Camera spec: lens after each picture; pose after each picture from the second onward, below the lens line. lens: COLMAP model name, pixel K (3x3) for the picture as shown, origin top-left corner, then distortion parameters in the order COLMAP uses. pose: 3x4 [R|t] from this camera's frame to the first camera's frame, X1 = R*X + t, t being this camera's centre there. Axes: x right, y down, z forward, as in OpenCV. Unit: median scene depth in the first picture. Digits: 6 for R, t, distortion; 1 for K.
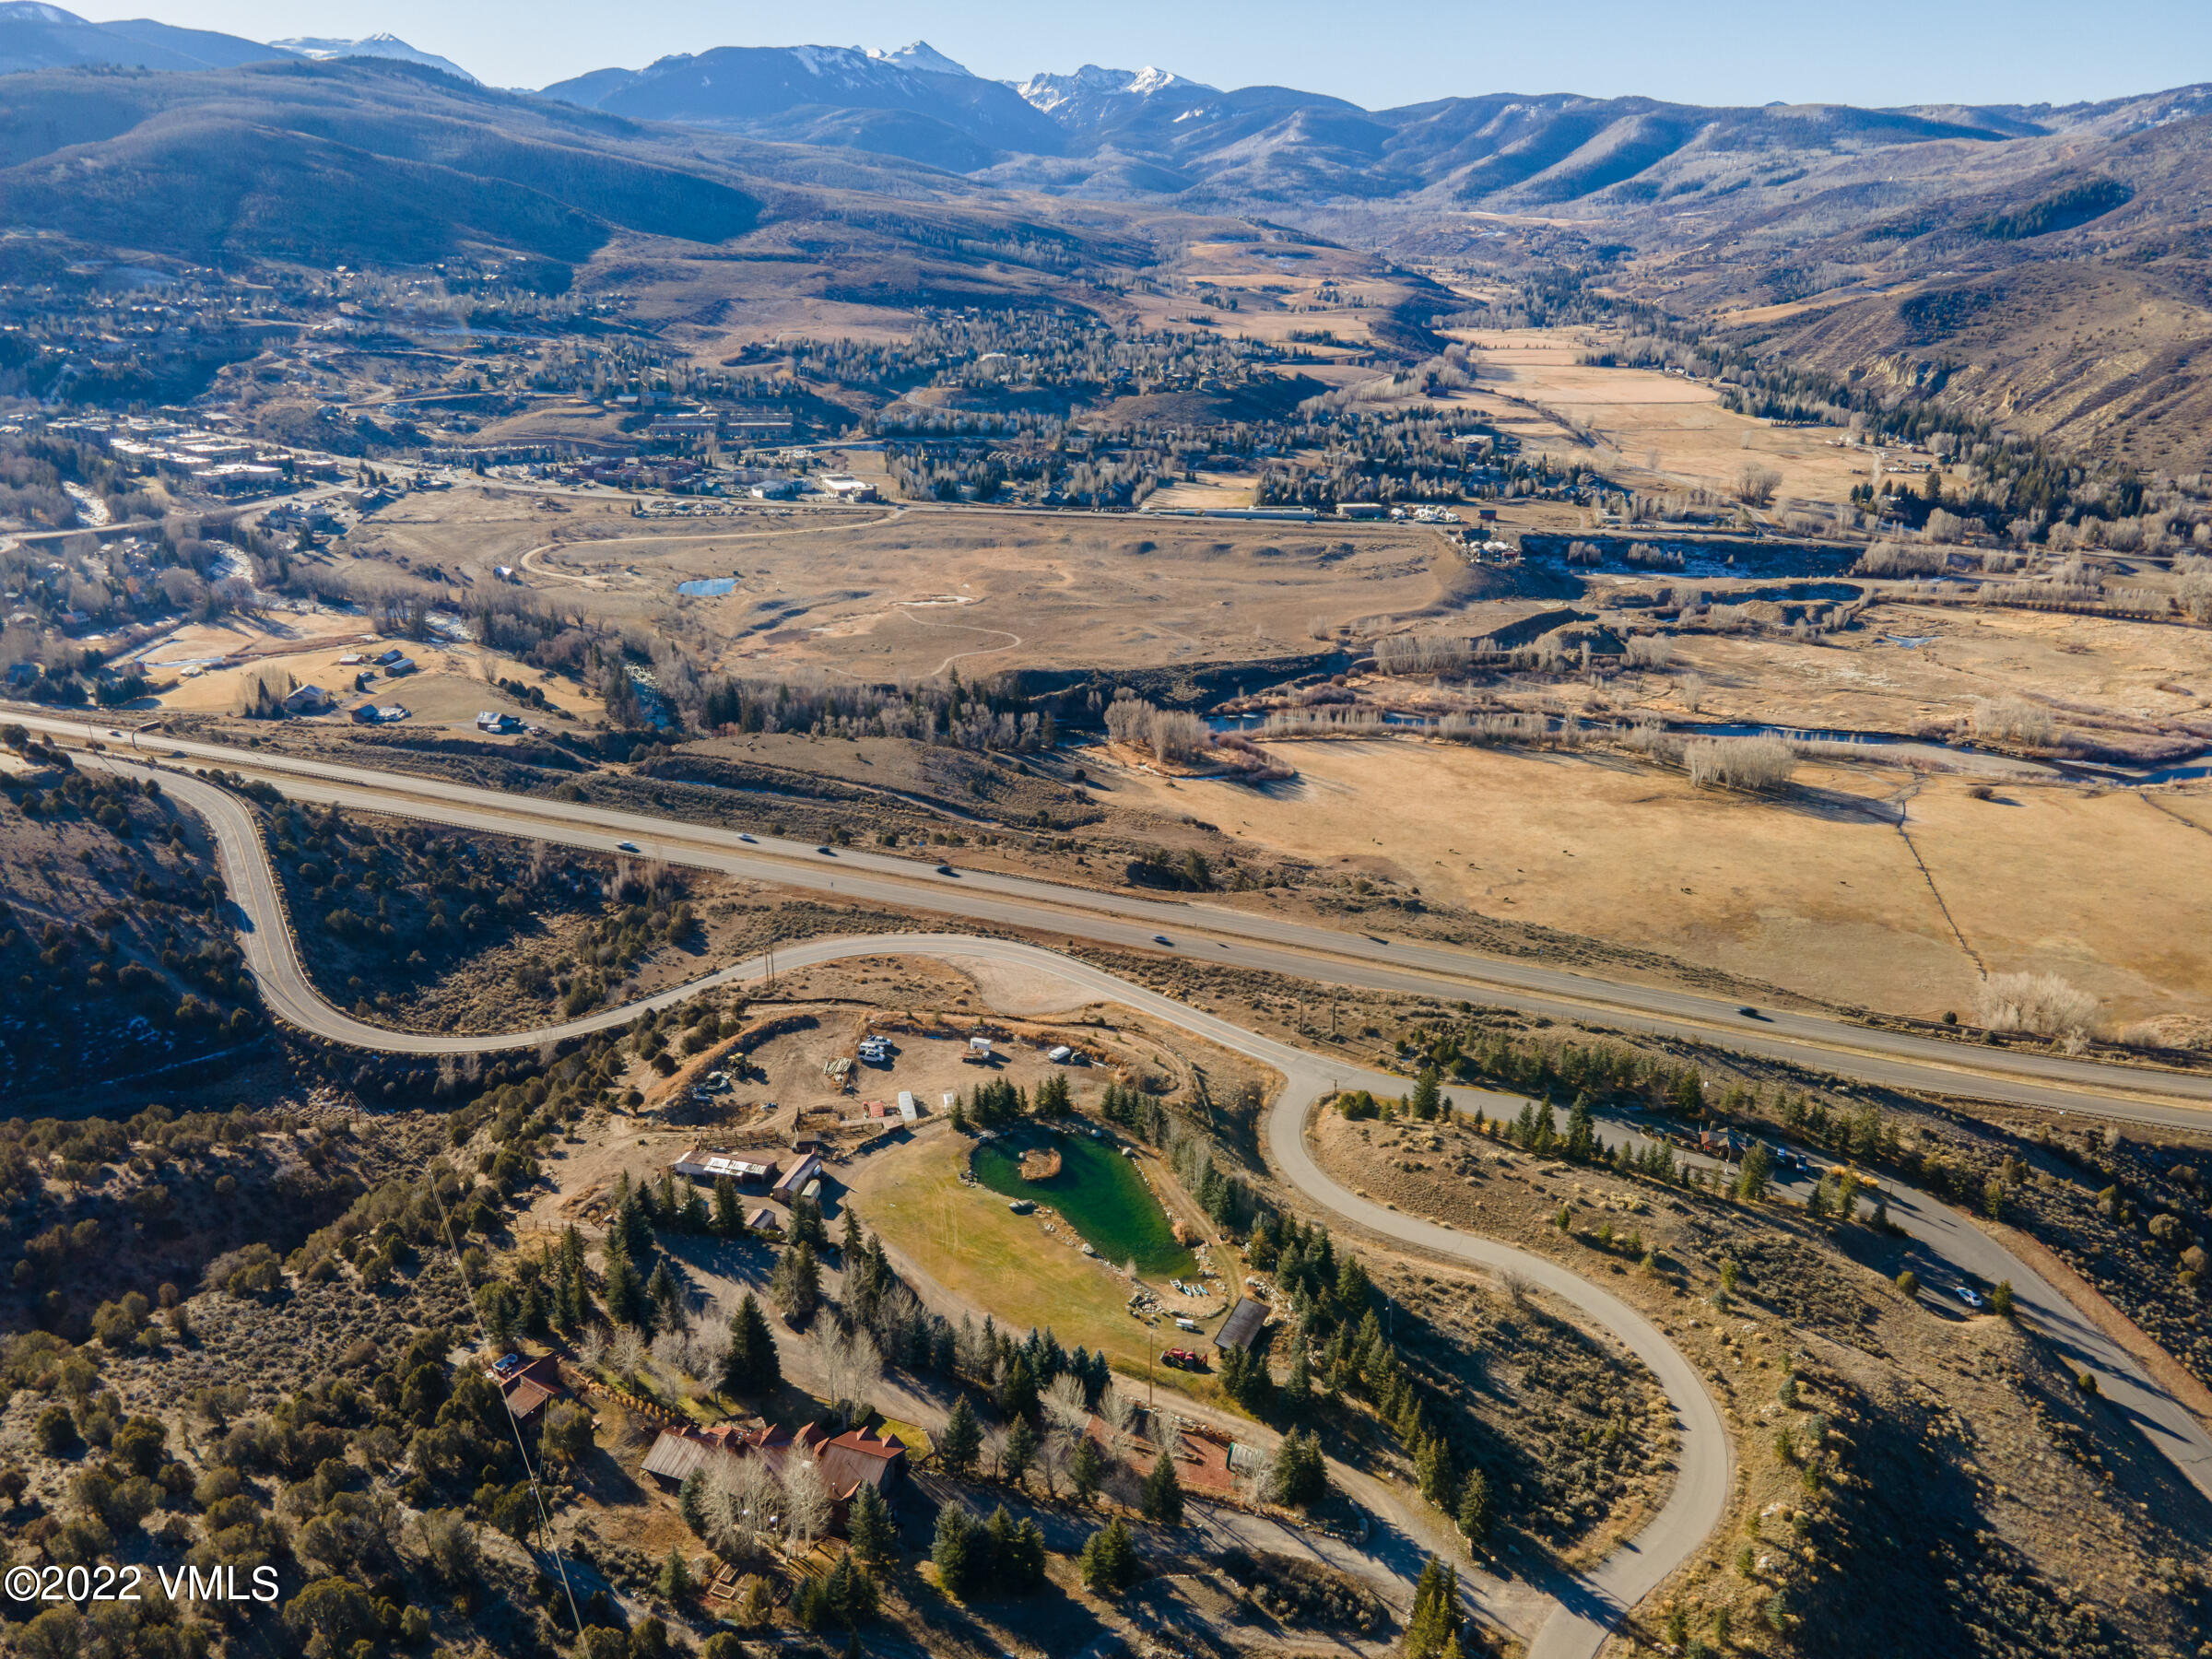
lens RADIAL K [[1626.3, 0, 1097.7], [0, 1626.3, 794.3], [0, 0, 1]] dist [0.015402, 0.060971]
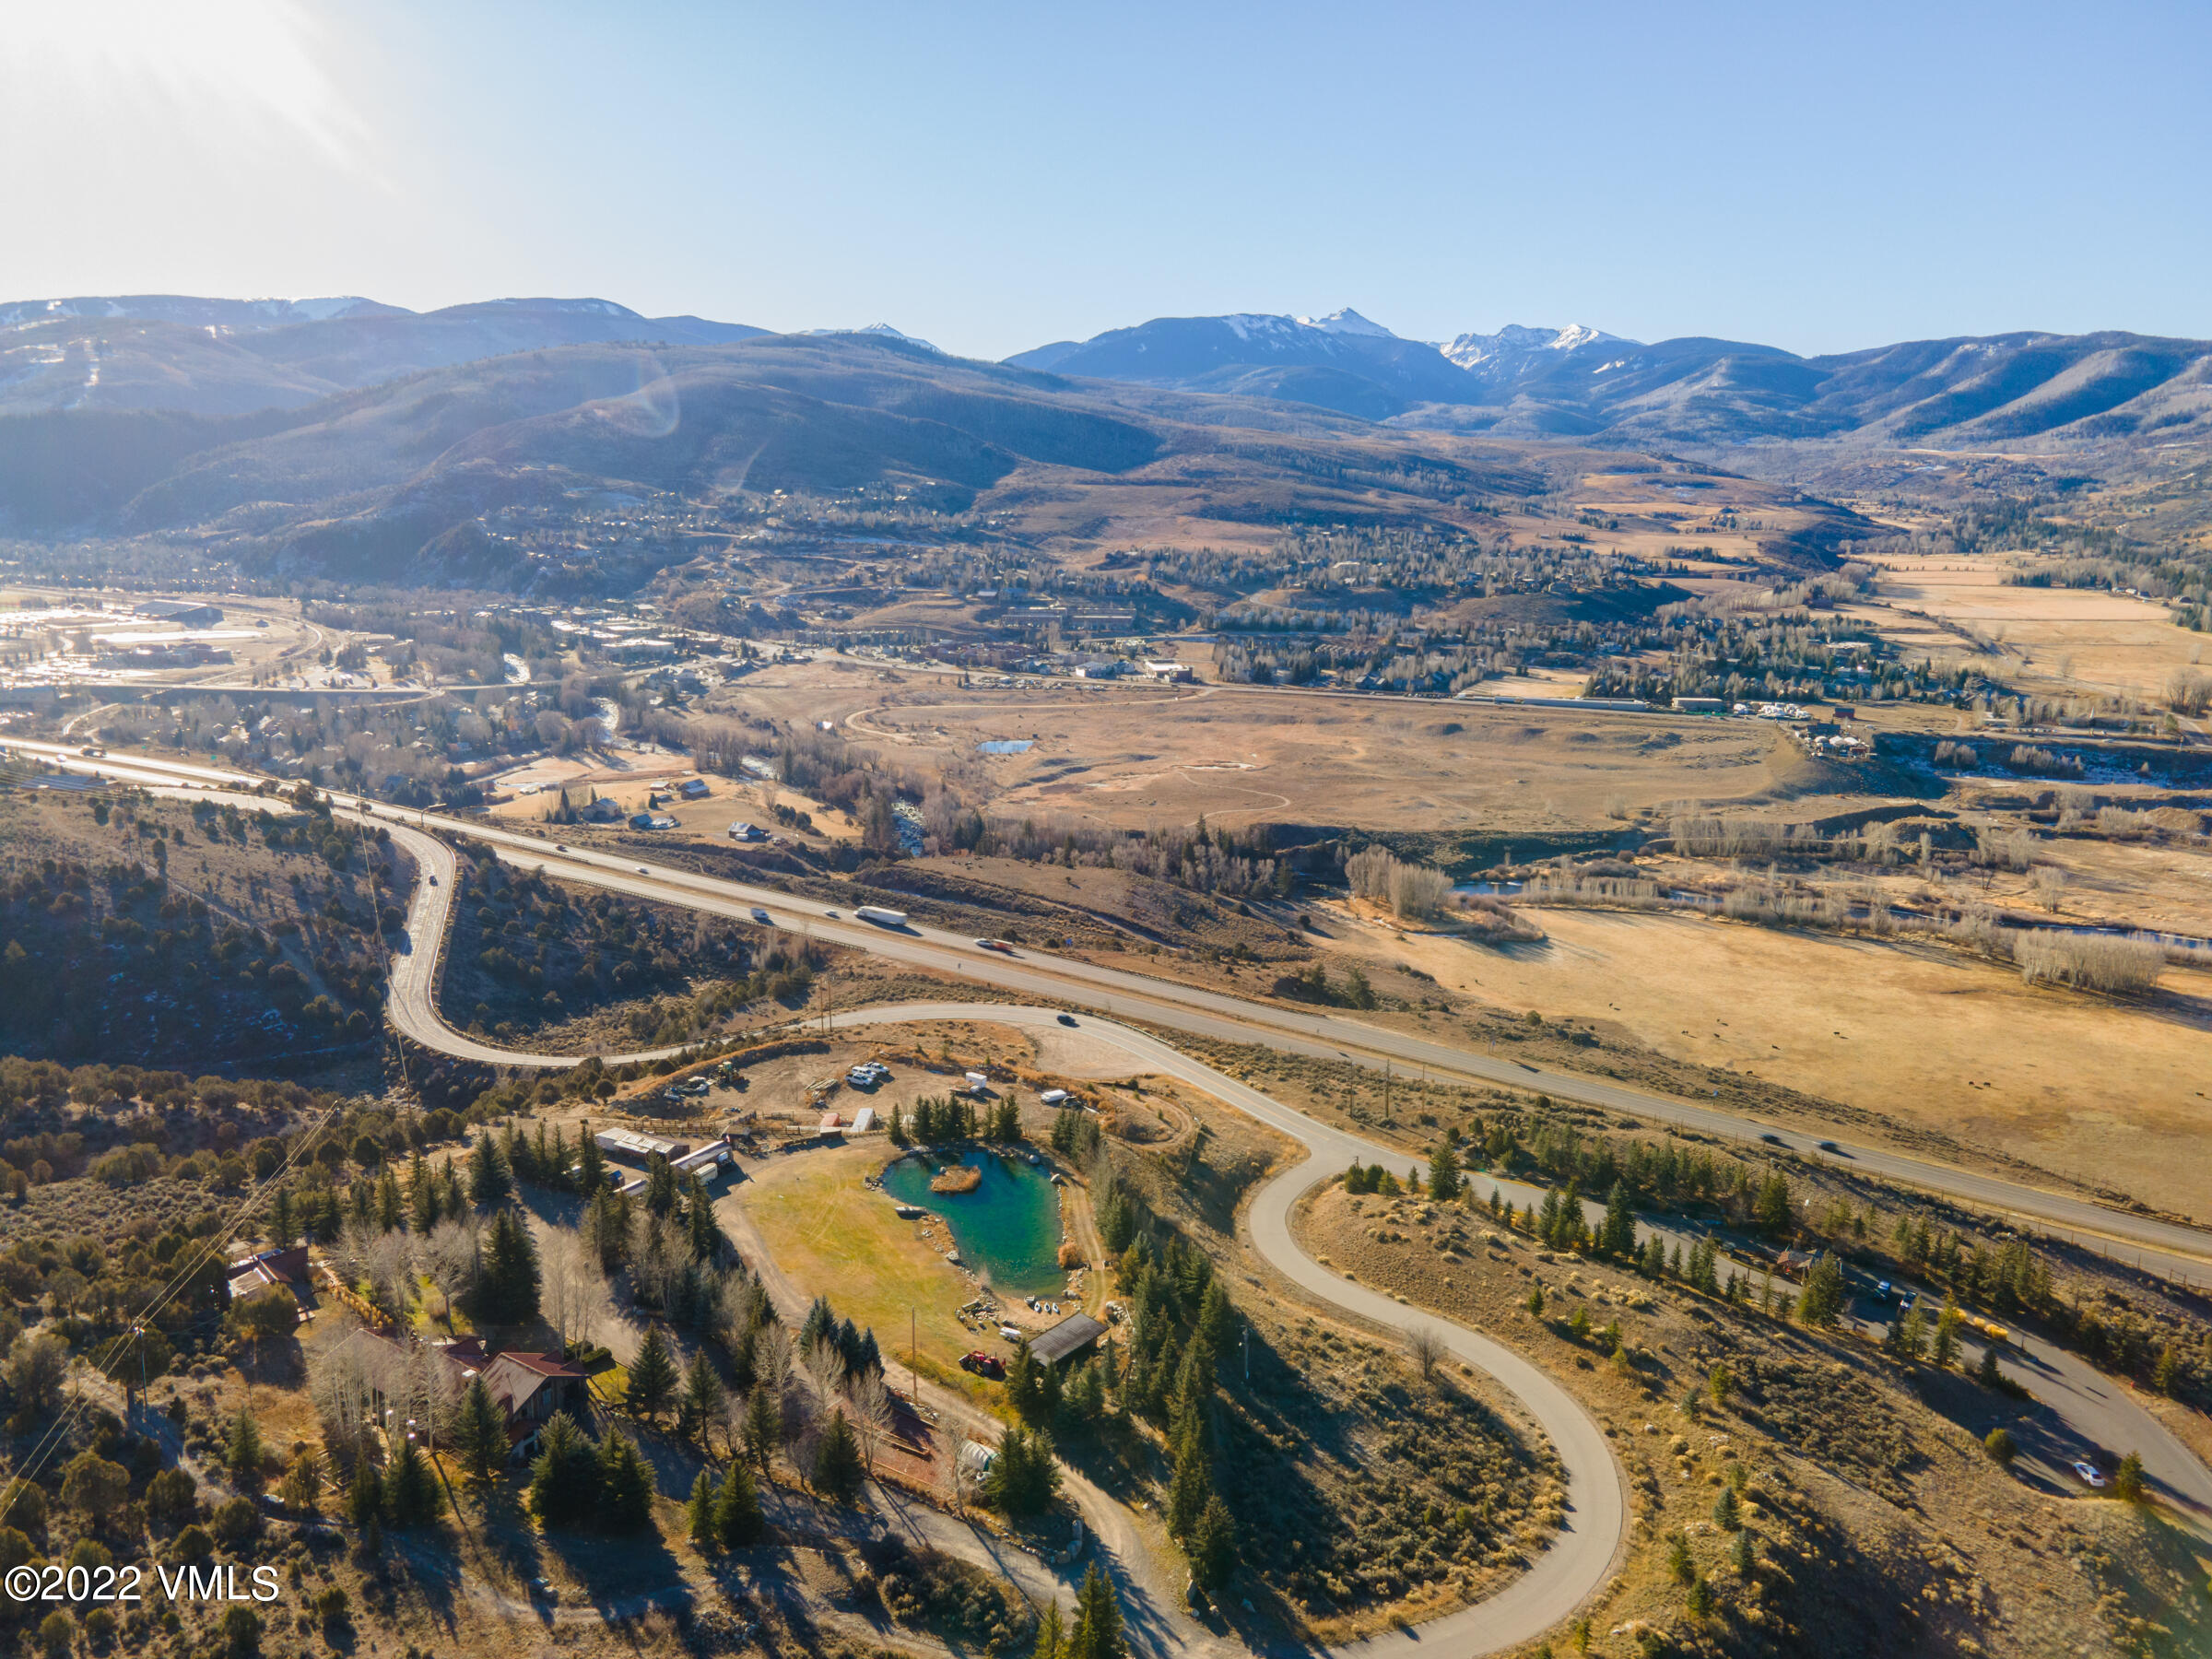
lens RADIAL K [[1616.9, 0, 1093.7], [0, 1616.9, 815.6], [0, 0, 1]] dist [0.010413, 0.066023]
pose [[0.968309, 0.047782, -0.245143, 0.056576], [-0.079466, 0.989463, -0.121029, 0.029384], [0.236777, 0.136674, 0.961903, 0.027867]]
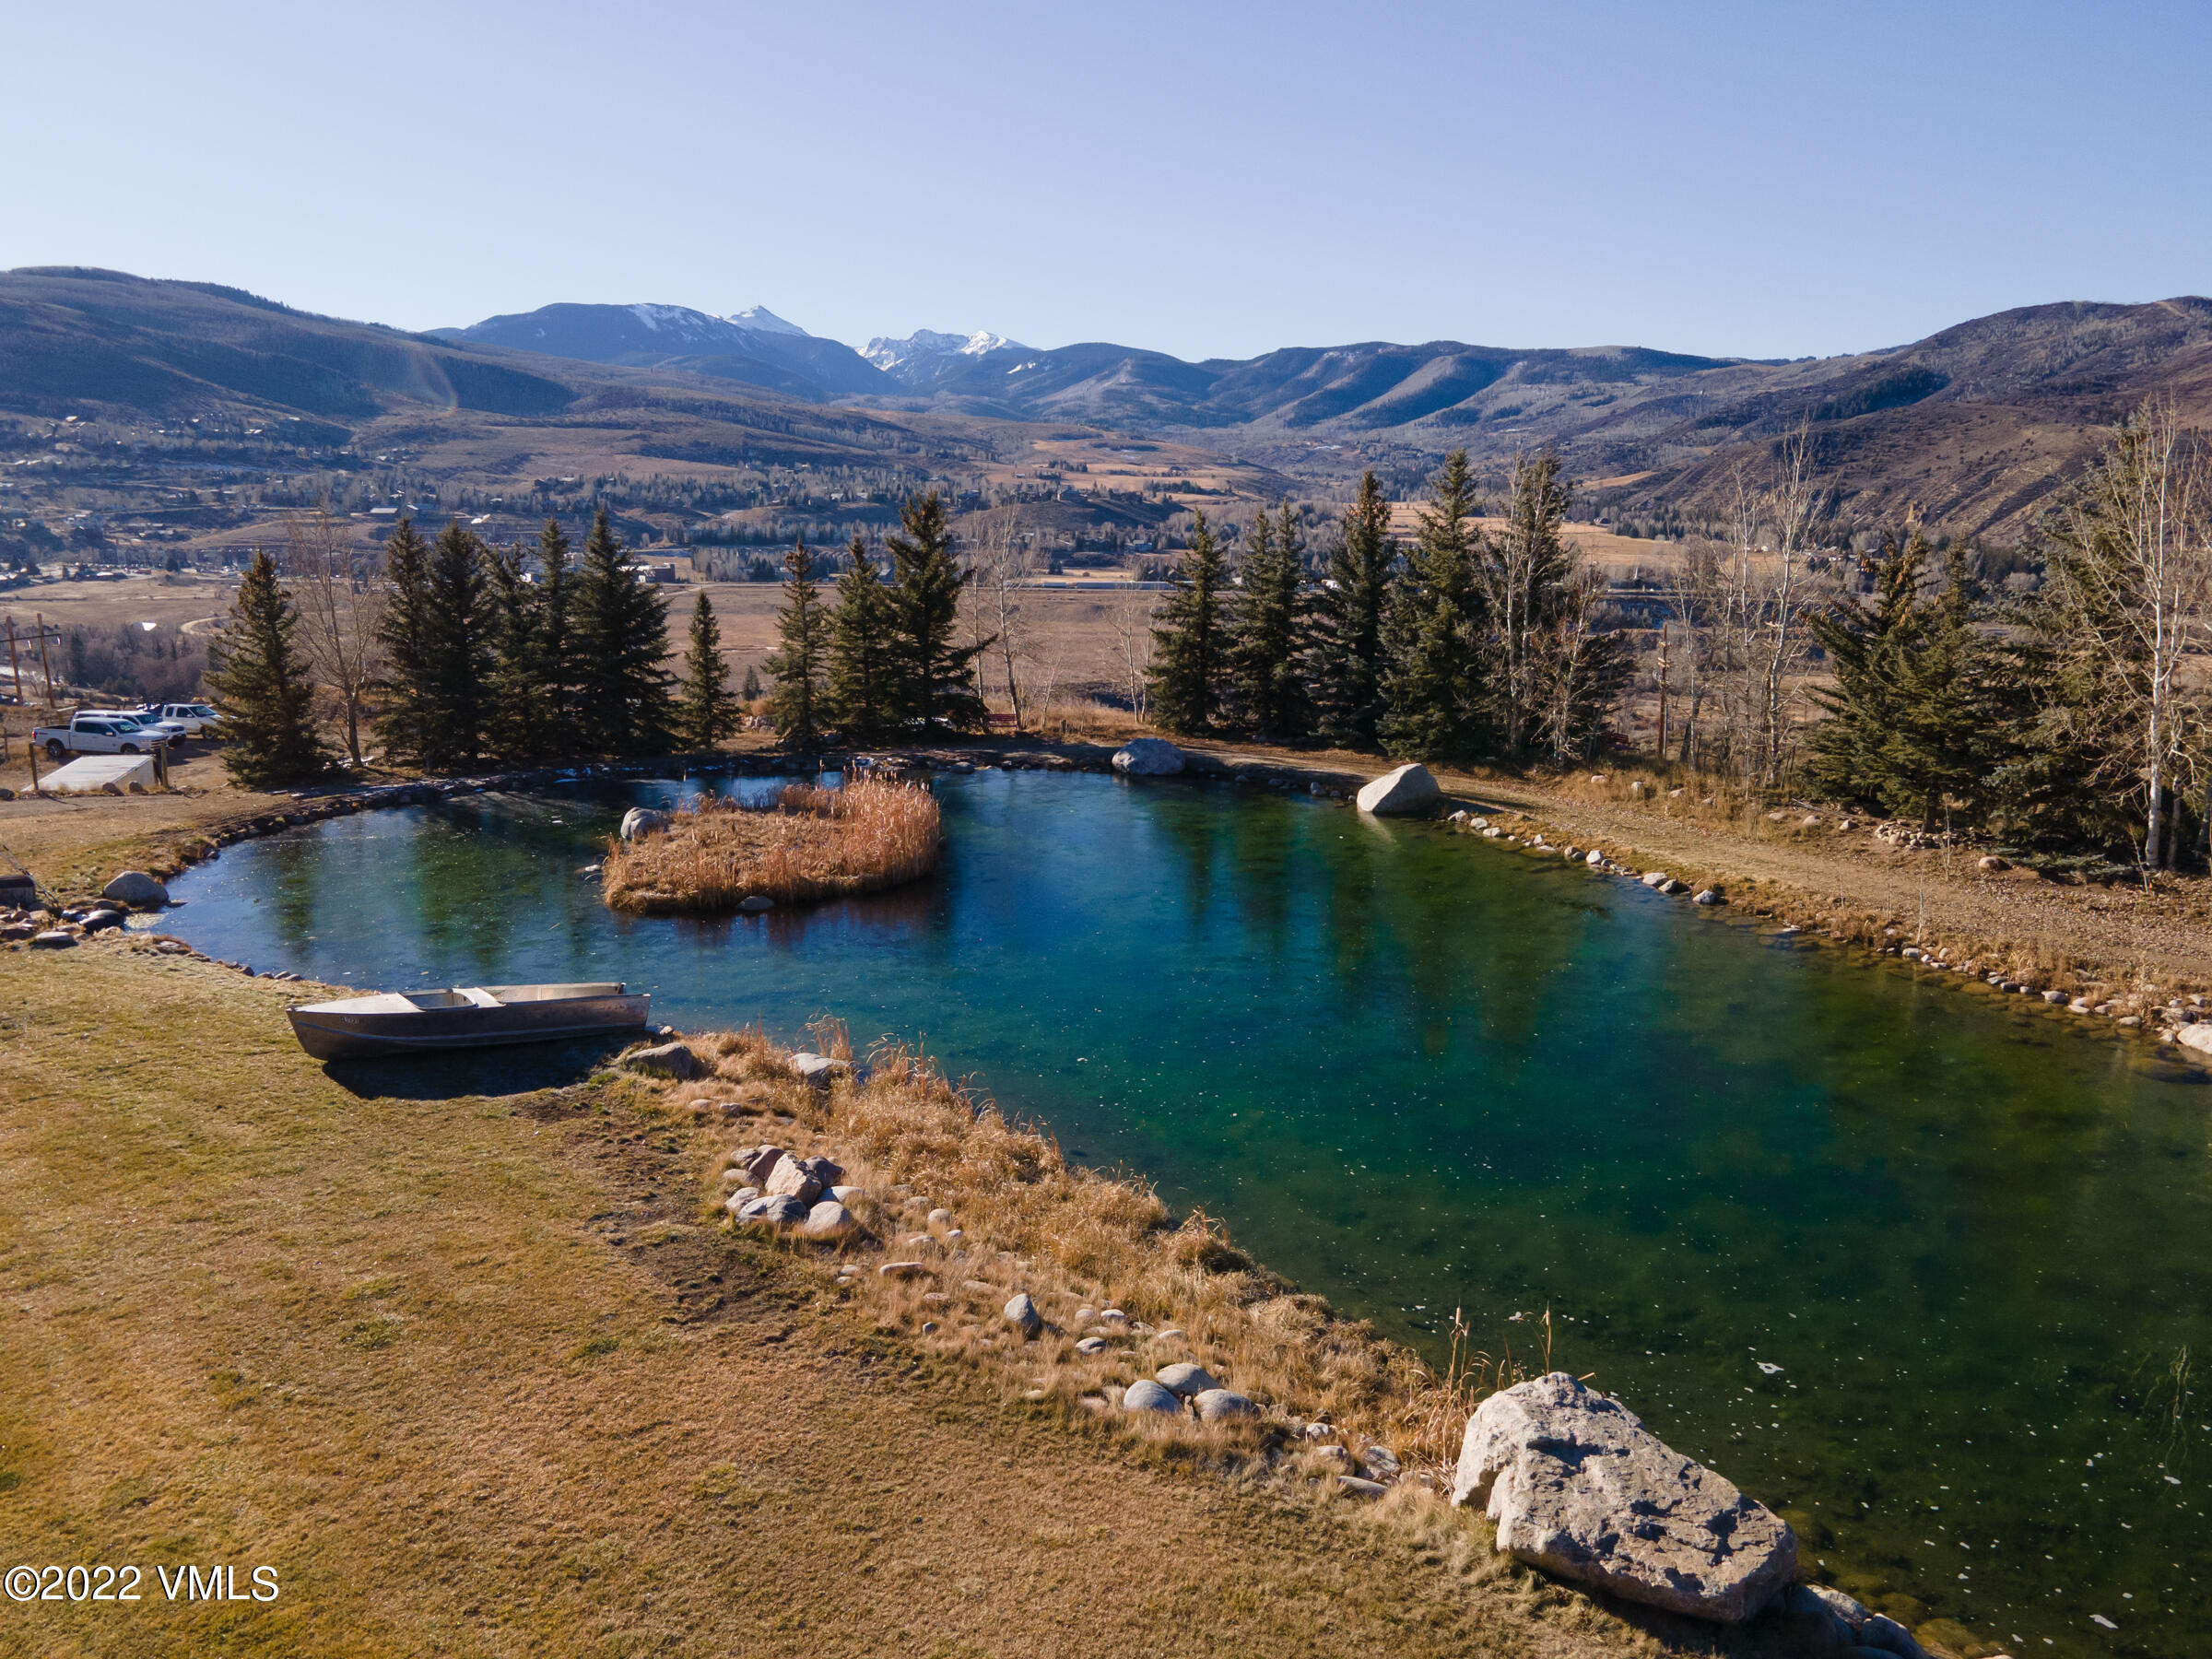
lens RADIAL K [[1626.3, 0, 1097.7], [0, 1626.3, 794.3], [0, 0, 1]] dist [0.015402, 0.060971]
pose [[0.995224, -0.024087, 0.094595, -0.004945], [0.038051, 0.988148, -0.148713, 0.054669], [-0.089892, 0.151603, 0.984346, 0.197509]]
